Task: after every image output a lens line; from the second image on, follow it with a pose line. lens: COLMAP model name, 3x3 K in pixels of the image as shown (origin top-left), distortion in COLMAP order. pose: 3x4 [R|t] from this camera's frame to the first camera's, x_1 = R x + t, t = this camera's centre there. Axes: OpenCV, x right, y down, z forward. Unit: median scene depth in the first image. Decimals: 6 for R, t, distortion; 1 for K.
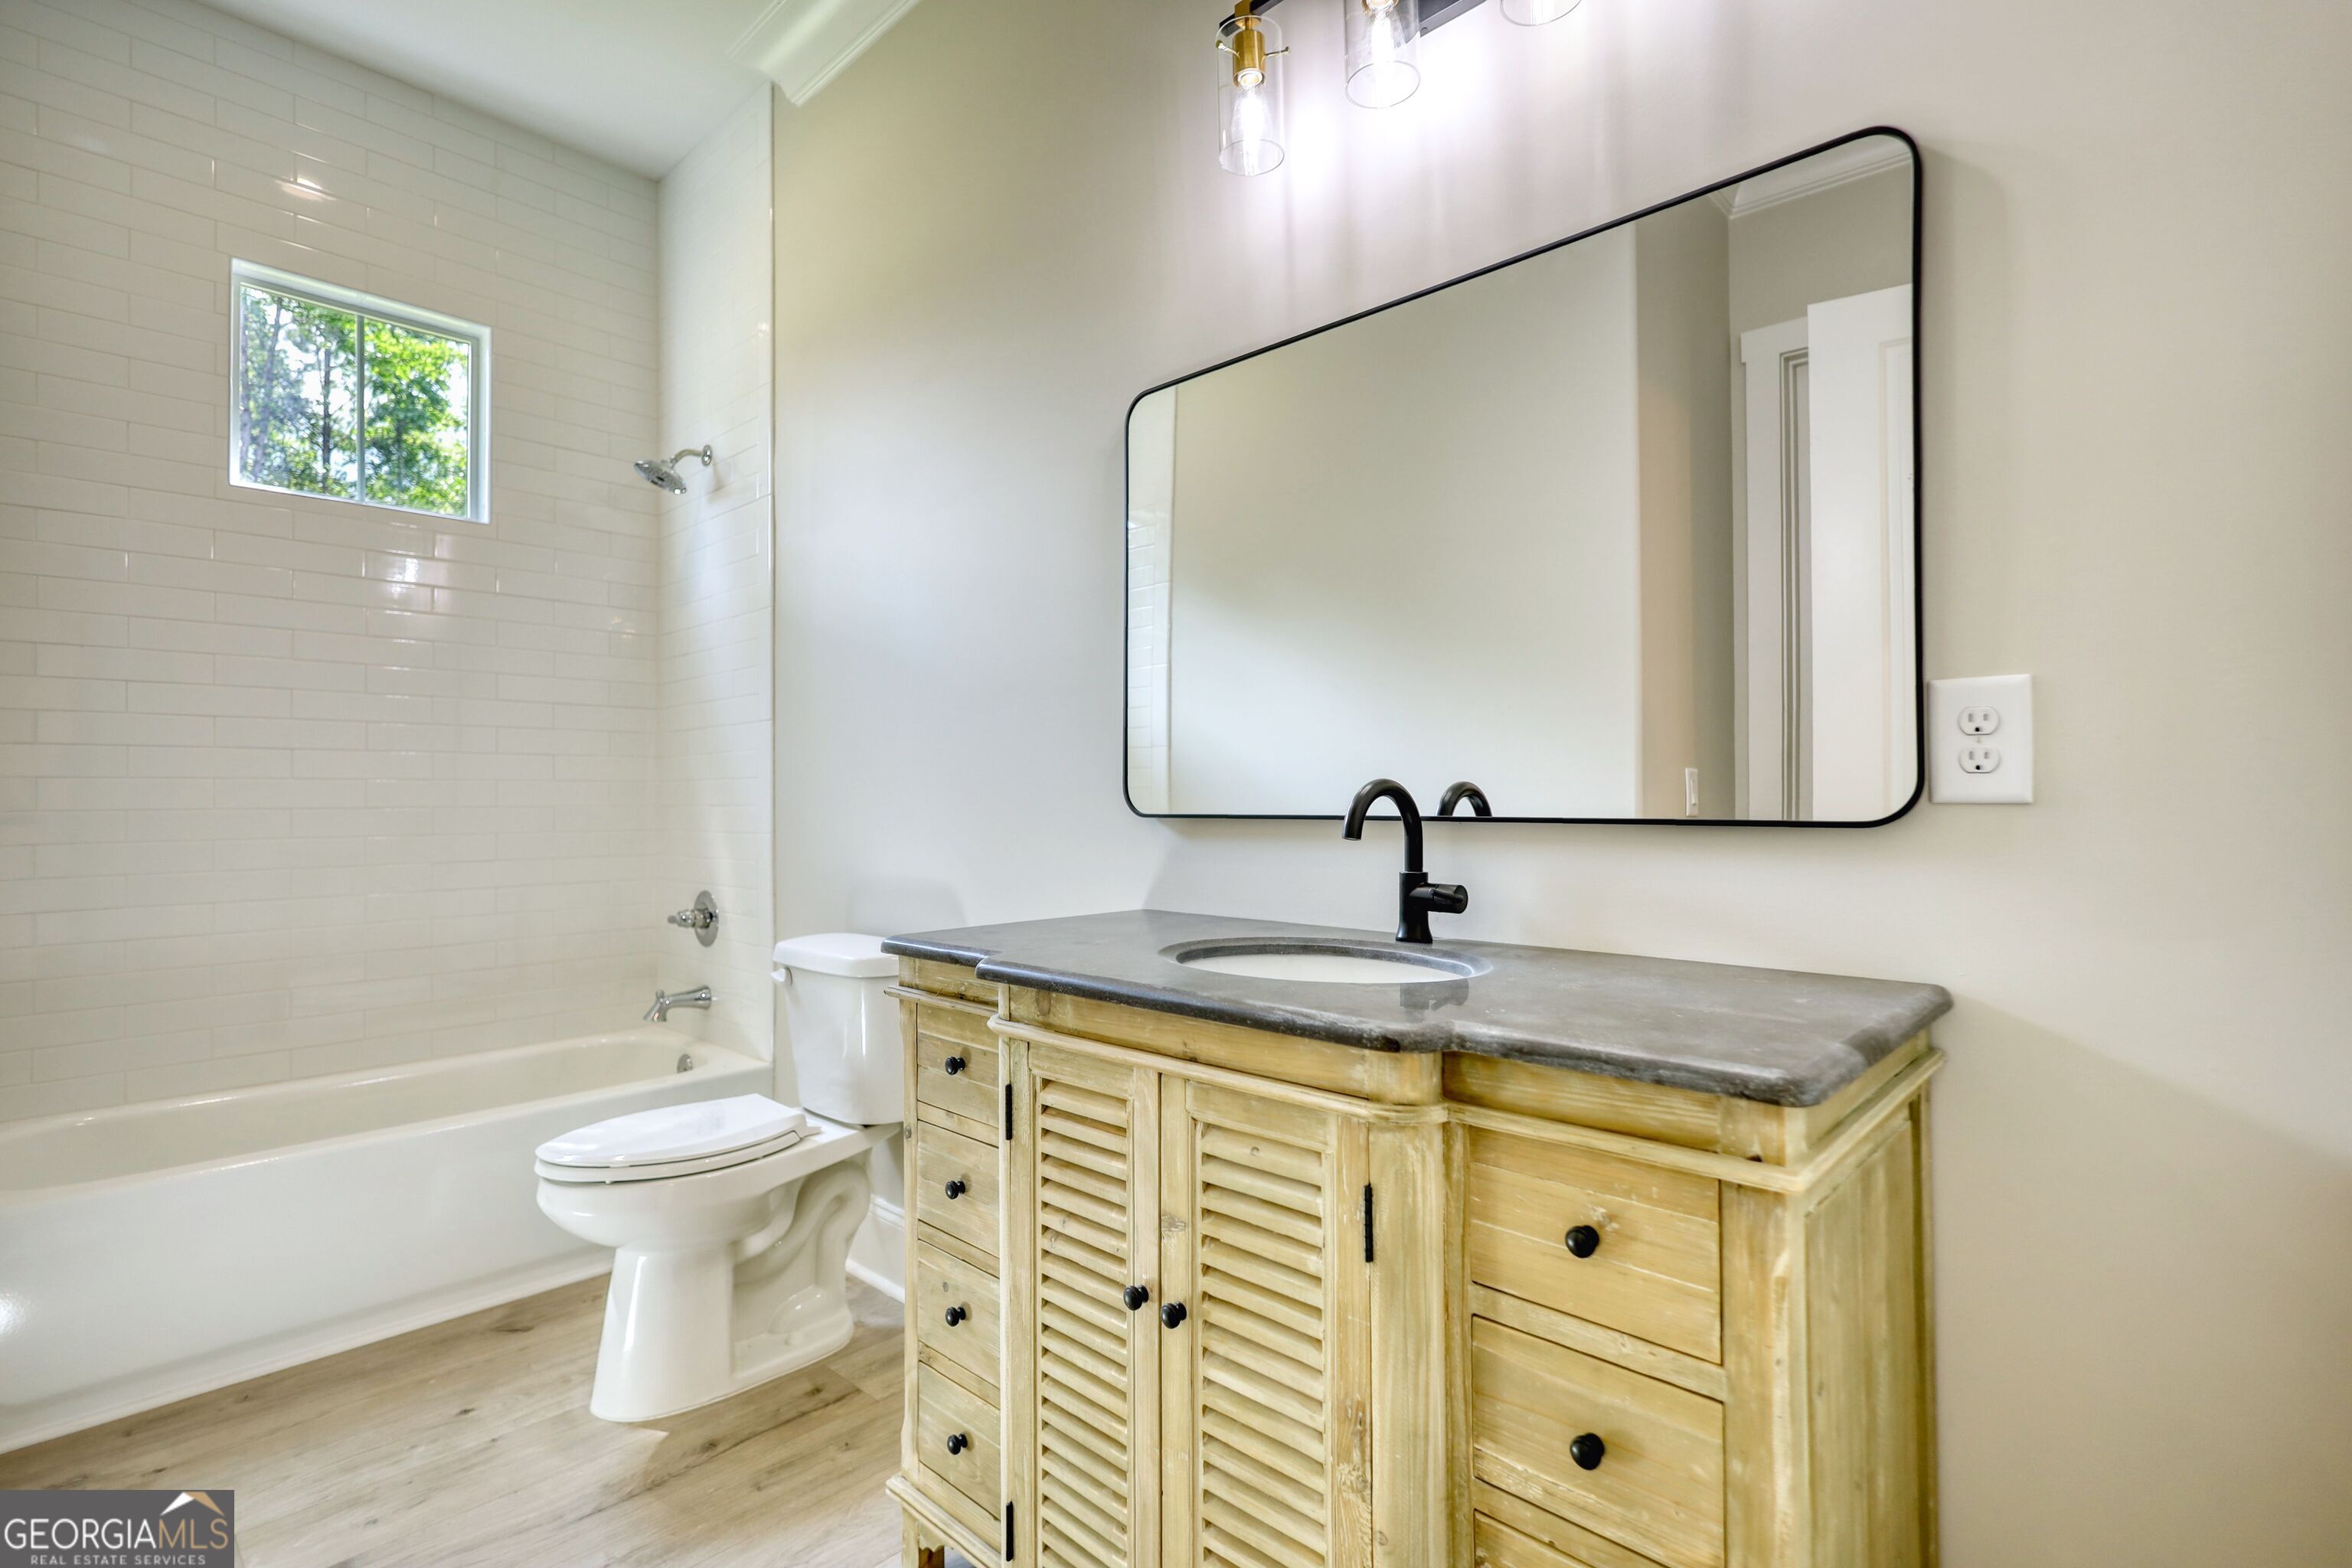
lens RADIAL K [[1090.3, 0, 1194.9], [0, 1090.3, 786.0], [0, 0, 1]] dist [0.002259, 0.001194]
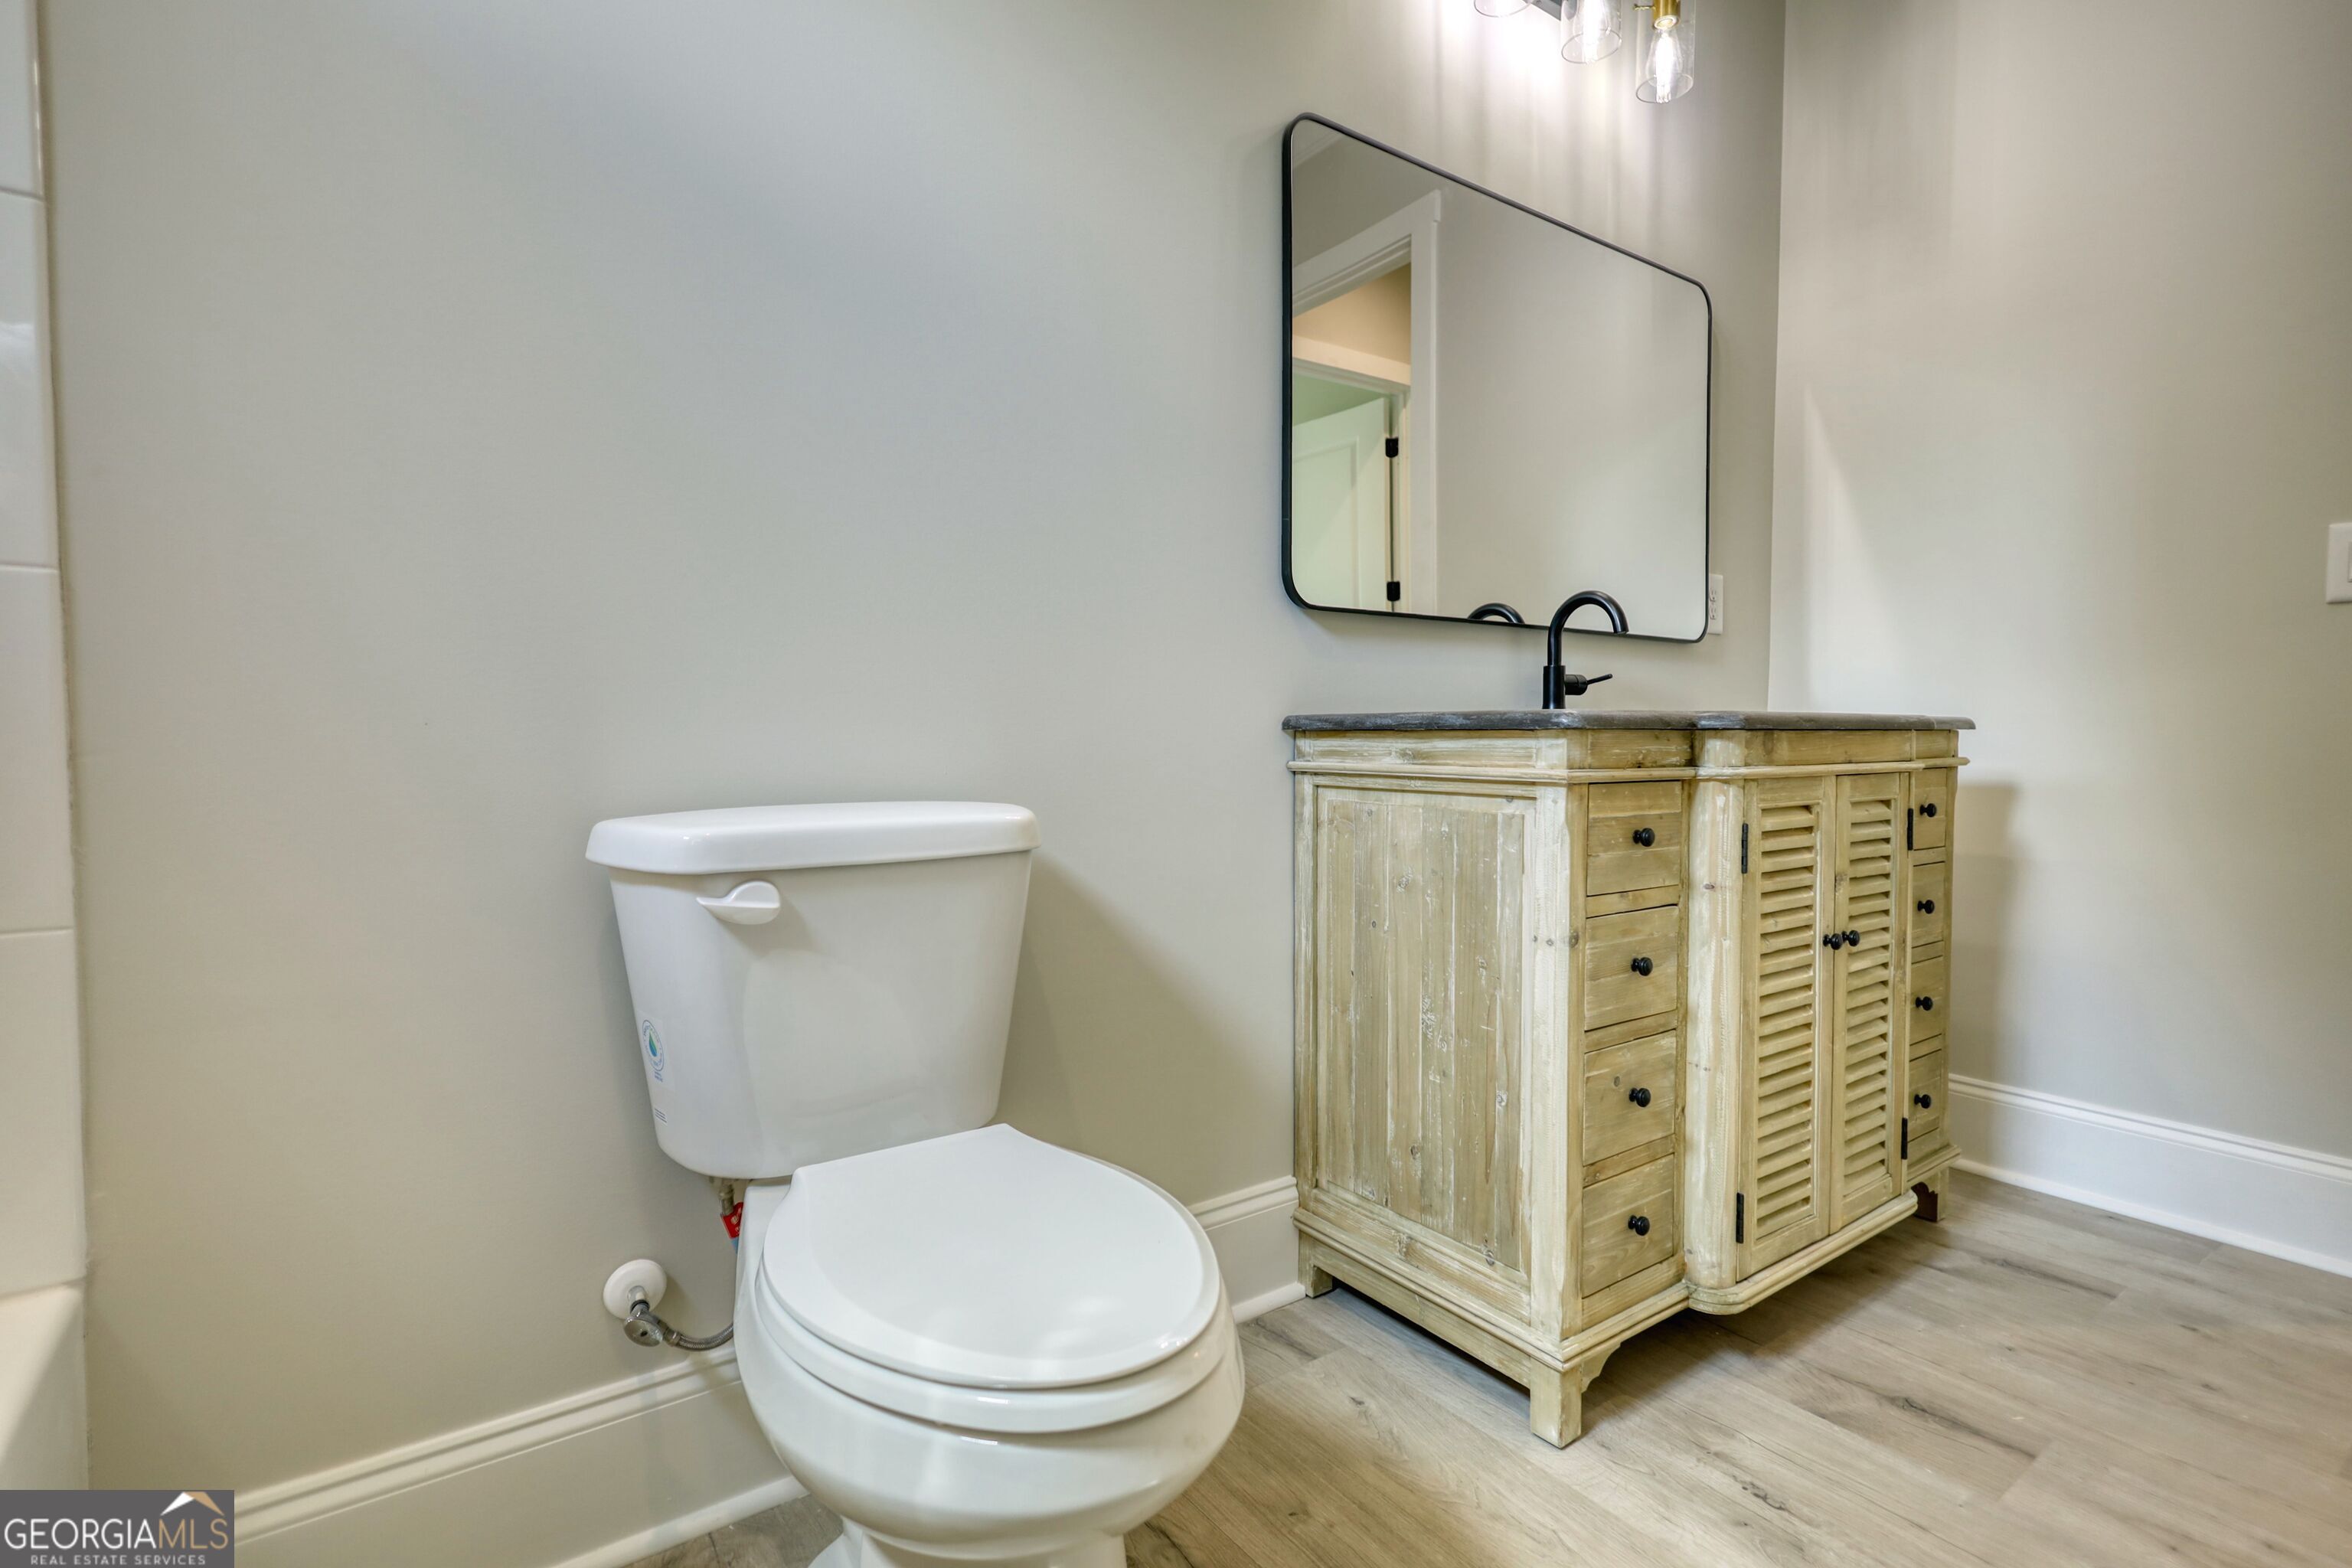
lens RADIAL K [[1090.3, 0, 1190.3], [0, 1090.3, 782.2], [0, 0, 1]] dist [0.002259, 0.001194]
pose [[0.203646, -0.041309, 0.978173, -1.179384], [-0.010404, 0.998962, 0.044352, 0.165048], [-0.978989, -0.019209, 0.203005, 1.152808]]
